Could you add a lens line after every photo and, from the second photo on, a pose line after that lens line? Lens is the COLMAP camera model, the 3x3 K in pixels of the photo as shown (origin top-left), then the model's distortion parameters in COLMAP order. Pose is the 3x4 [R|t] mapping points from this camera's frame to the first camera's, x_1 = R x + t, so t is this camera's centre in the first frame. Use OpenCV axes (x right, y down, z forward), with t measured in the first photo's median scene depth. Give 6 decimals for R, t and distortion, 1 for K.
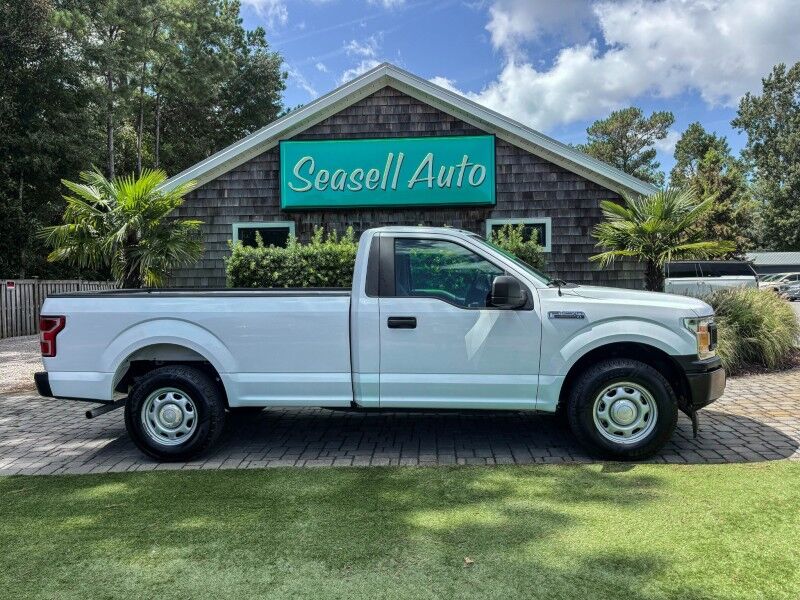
lens RADIAL K [[602.5, 0, 399.6], [0, 602.5, 295.6], [0, 0, 1]] dist [0.050371, -0.056134]
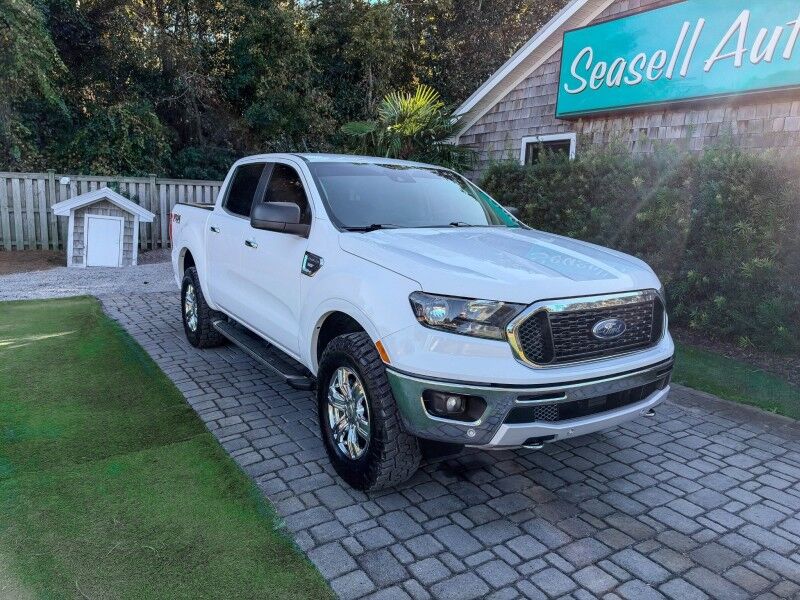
lens RADIAL K [[583.1, 0, 398.1], [0, 583.1, 290.6], [0, 0, 1]] dist [-0.005872, -0.008213]
pose [[0.576861, 0.168039, -0.799371, 0.362047], [-0.063022, 0.984850, 0.161550, -0.022870], [0.814407, -0.042814, 0.578712, 0.338304]]
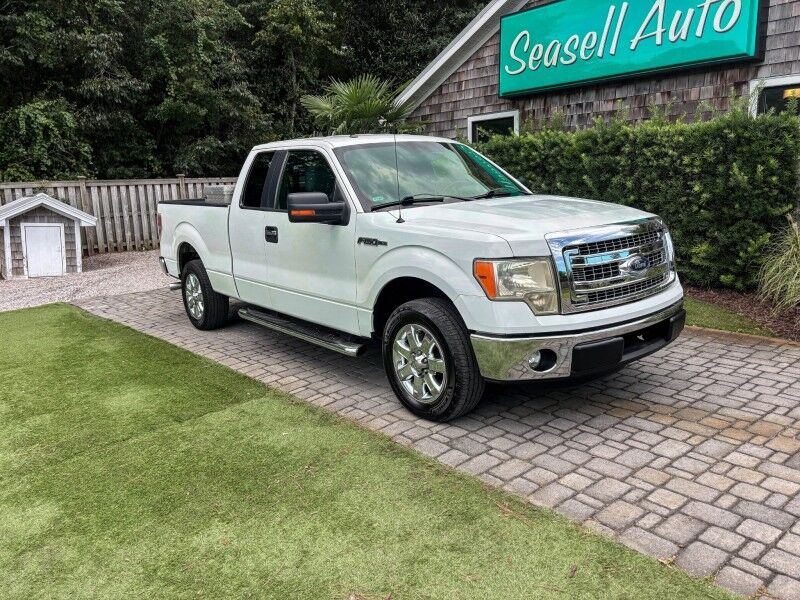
lens RADIAL K [[606.5, 0, 400.0], [0, 606.5, 300.0], [0, 0, 1]] dist [0.041751, -0.047523]
pose [[0.690052, 0.133314, -0.711376, 0.392481], [0.008582, 0.981313, 0.192226, -0.020674], [0.723709, -0.138751, 0.676013, 0.223891]]
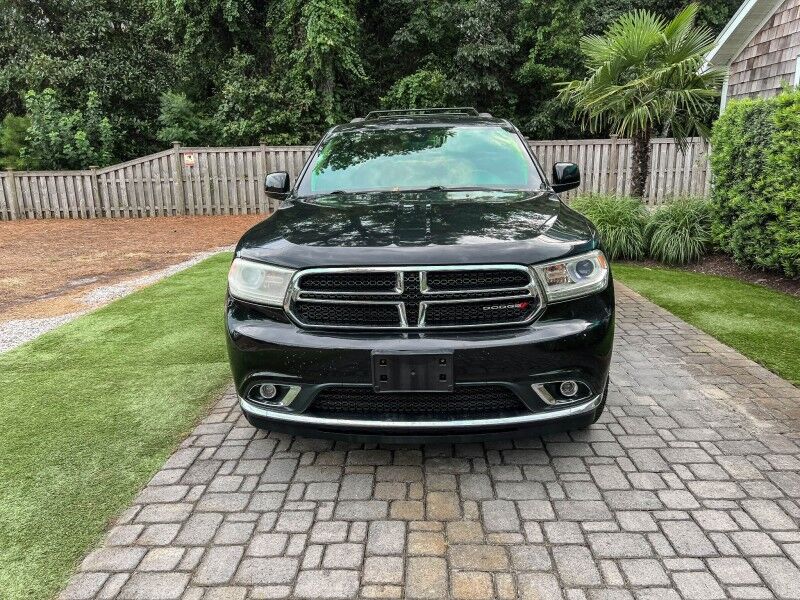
lens RADIAL K [[603.7, 0, 401.2], [0, 603.7, 293.7], [0, 0, 1]] dist [0.036679, -0.042558]
pose [[0.030557, 0.243554, -0.969406, 0.449805], [0.000074, 0.969858, 0.243670, -0.028560], [0.999533, -0.007518, 0.029618, 0.542324]]
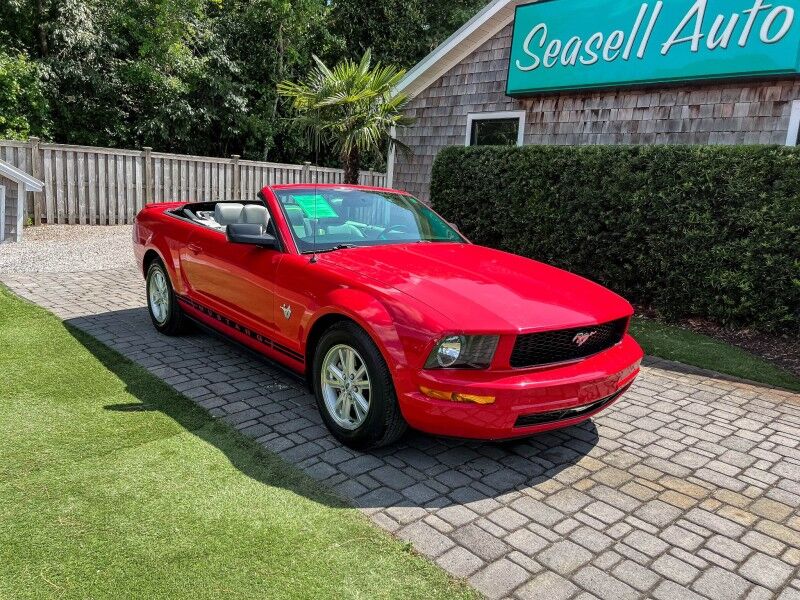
lens RADIAL K [[604.2, 0, 400.8], [0, 604.2, 297.1], [0, 0, 1]] dist [0.044195, -0.051359]
pose [[0.713051, 0.190824, -0.674644, 0.312273], [-0.089963, 0.979196, 0.181882, -0.009837], [0.695317, -0.068998, 0.715384, 0.281805]]
